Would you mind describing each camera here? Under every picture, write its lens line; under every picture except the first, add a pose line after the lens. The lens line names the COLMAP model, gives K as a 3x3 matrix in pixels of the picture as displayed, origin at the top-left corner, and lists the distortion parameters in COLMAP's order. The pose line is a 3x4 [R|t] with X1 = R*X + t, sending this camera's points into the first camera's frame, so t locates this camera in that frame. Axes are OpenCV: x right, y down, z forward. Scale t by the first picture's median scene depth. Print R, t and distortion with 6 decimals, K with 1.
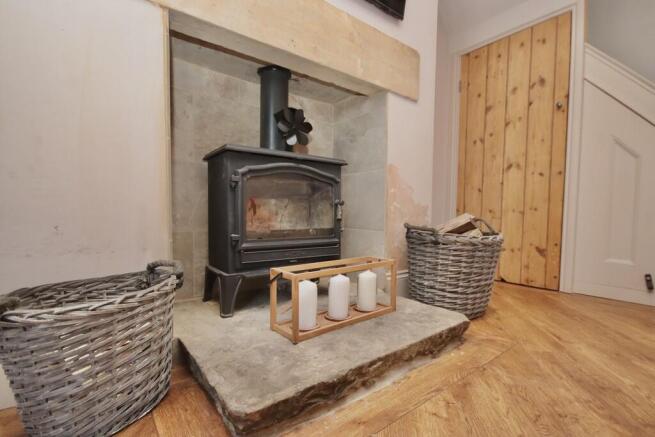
lens RADIAL K [[300.4, 0, 327.5], [0, 300.4, 218.5], [0, 0, 1]] dist [0.000627, -0.000017]
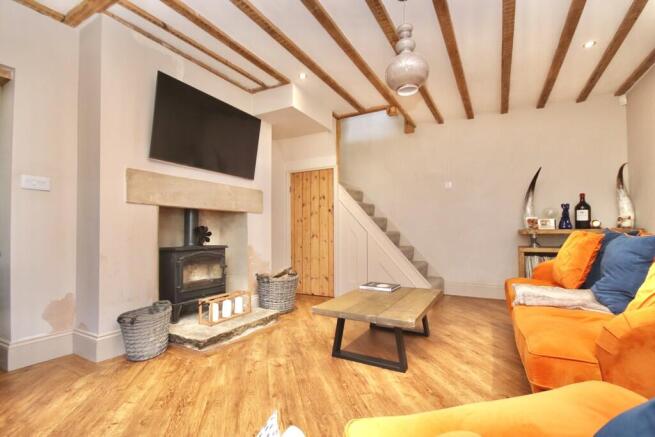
lens RADIAL K [[304.9, 0, 327.5], [0, 304.9, 226.6], [0, 0, 1]] dist [-0.000148, -0.000045]
pose [[0.918586, -0.011350, 0.395059, -0.147500], [0.029164, 0.998809, -0.039114, -0.234822], [-0.394145, 0.047451, 0.917823, -1.337380]]
